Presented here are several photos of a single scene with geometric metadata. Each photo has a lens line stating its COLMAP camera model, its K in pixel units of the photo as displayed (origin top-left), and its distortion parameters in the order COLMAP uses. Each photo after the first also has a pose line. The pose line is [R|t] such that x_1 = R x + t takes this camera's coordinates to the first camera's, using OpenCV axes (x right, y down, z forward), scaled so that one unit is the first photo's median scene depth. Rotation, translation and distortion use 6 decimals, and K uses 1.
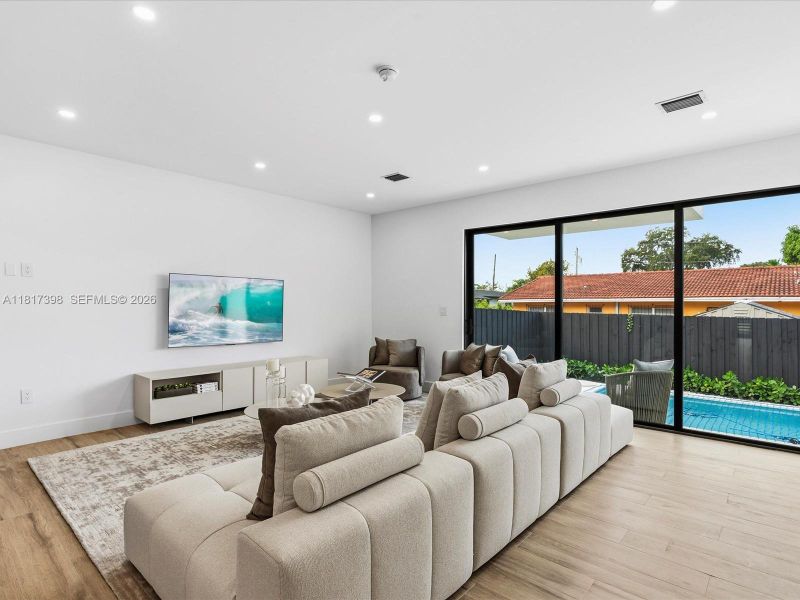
lens RADIAL K [[407.8, 0, 405.8], [0, 407.8, 300.7], [0, 0, 1]] dist [-0.012468, 0.000441]
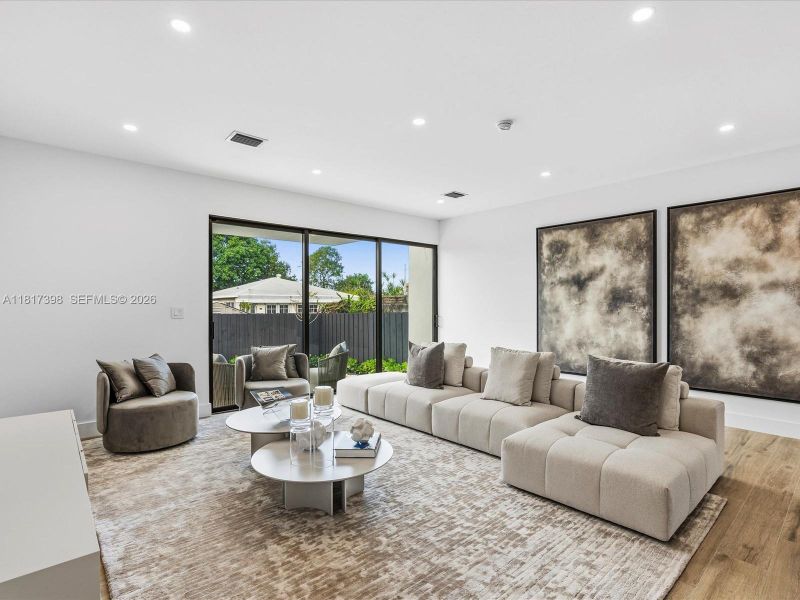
lens RADIAL K [[395.8, 0, 400.0], [0, 395.8, 300.0], [0, 0, 1]] dist [0.000694, 0.000229]
pose [[0.149532, 0.007532, 0.988728, -0.597736], [0.000064, 0.999971, -0.007627, 0.005533], [-0.988757, 0.001204, 0.149527, 0.503177]]
